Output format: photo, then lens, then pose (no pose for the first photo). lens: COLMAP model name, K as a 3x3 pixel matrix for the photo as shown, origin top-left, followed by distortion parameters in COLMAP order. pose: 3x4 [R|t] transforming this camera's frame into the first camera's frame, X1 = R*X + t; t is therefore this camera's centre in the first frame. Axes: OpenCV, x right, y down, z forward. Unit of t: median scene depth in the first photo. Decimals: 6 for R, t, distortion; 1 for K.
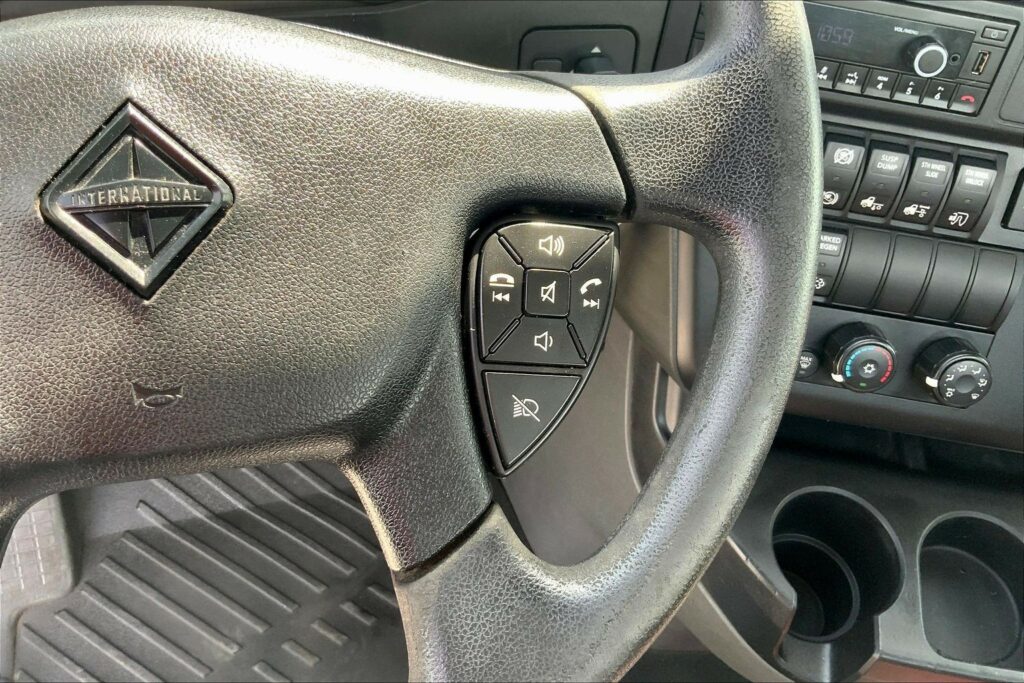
lens RADIAL K [[855.1, 0, 512.0], [0, 855.1, 341.5], [0, 0, 1]] dist [0.075652, -0.157940]
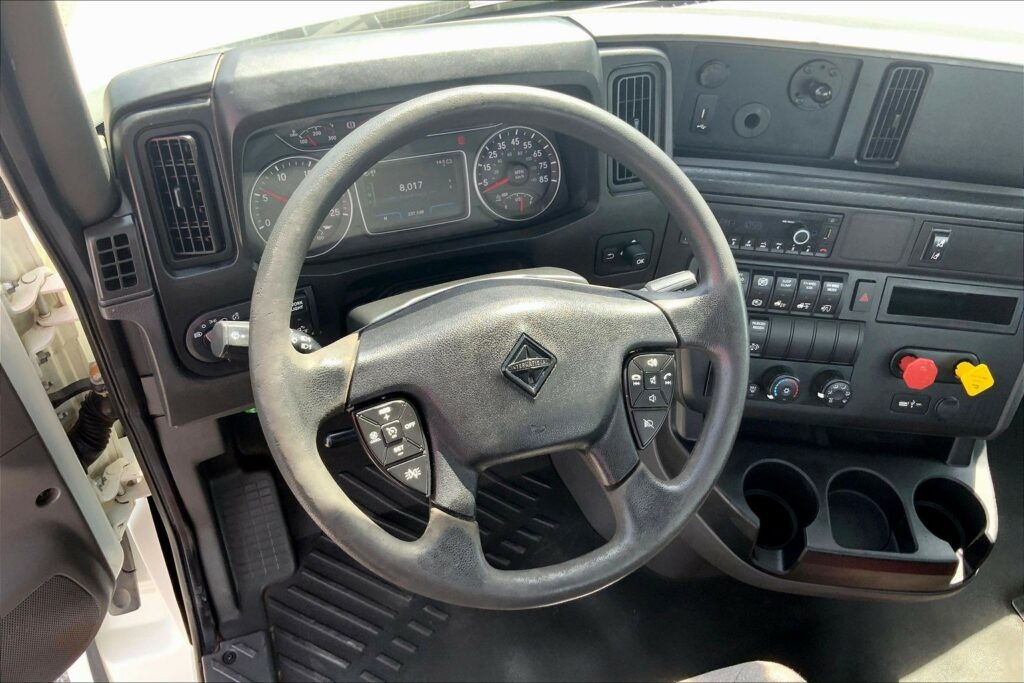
lens RADIAL K [[862.3, 0, 512.0], [0, 862.3, 341.5], [0, 0, 1]] dist [0.112373, -0.264514]
pose [[0.995955, -0.074864, 0.049698, -0.288072], [0.076263, 0.996725, -0.026877, -0.076292], [-0.047523, 0.030559, 0.998403, -0.935623]]
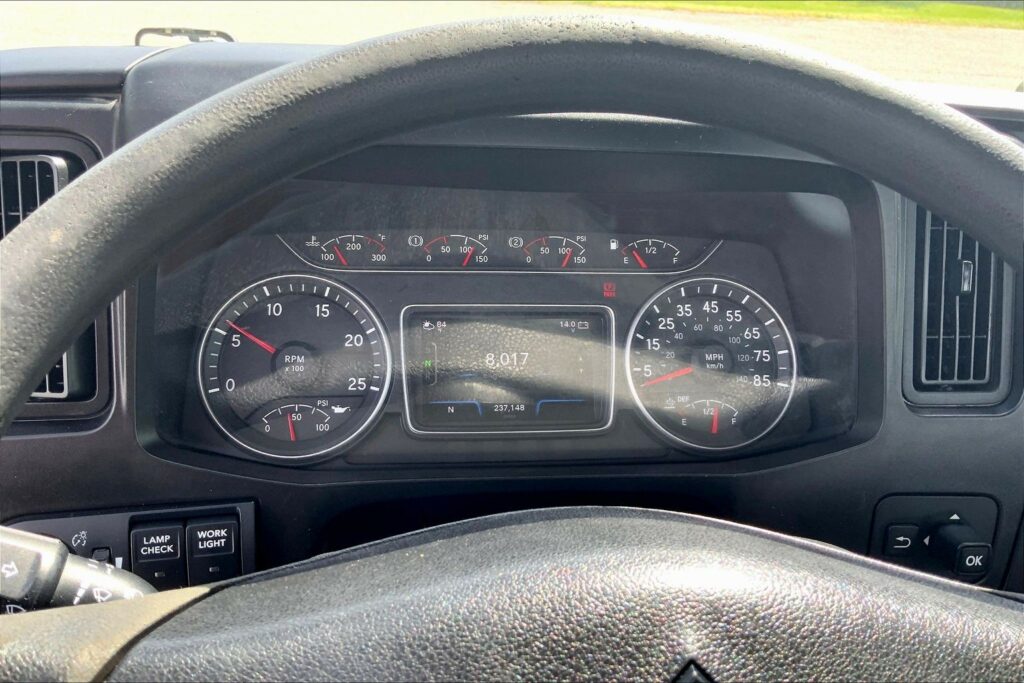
lens RADIAL K [[855.1, 0, 512.0], [0, 855.1, 341.5], [0, 0, 1]] dist [0.075652, -0.157940]
pose [[0.986335, 0.021037, -0.163404, -0.219207], [-0.086392, 0.910561, -0.404246, -0.091931], [0.140285, 0.412839, 0.899936, 0.016715]]
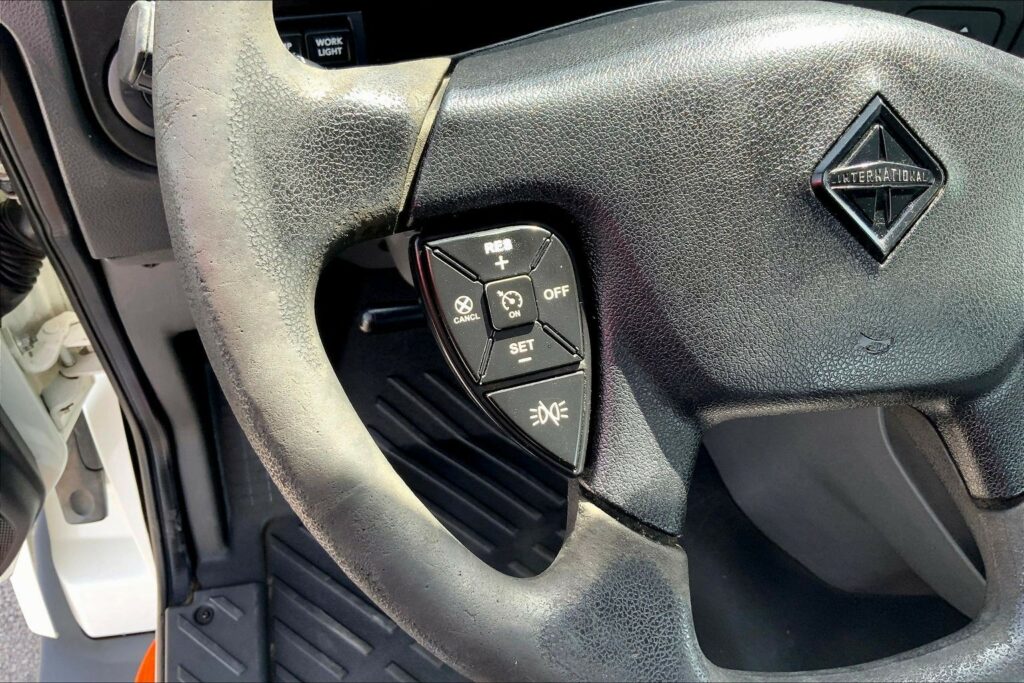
lens RADIAL K [[855.1, 0, 512.0], [0, 855.1, 341.5], [0, 0, 1]] dist [0.075652, -0.157940]
pose [[0.998371, 0.051836, -0.023828, -0.403403], [-0.050213, 0.996666, 0.064311, 0.003887], [0.027082, -0.063009, 0.997645, -0.097728]]
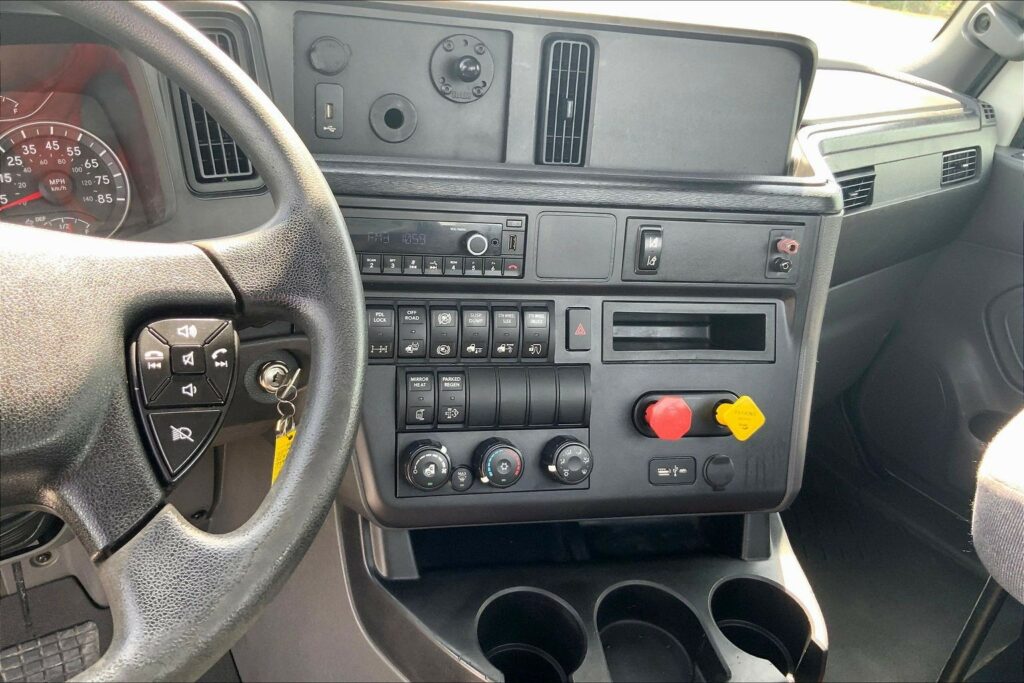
lens RADIAL K [[846.5, 0, 512.0], [0, 846.5, 341.5], [0, 0, 1]] dist [0.077777, -0.169183]
pose [[0.941882, -0.153806, 0.298668, 0.073247], [0.246364, 0.920653, -0.302823, 0.276566], [-0.228394, 0.358805, 0.905039, -0.272845]]
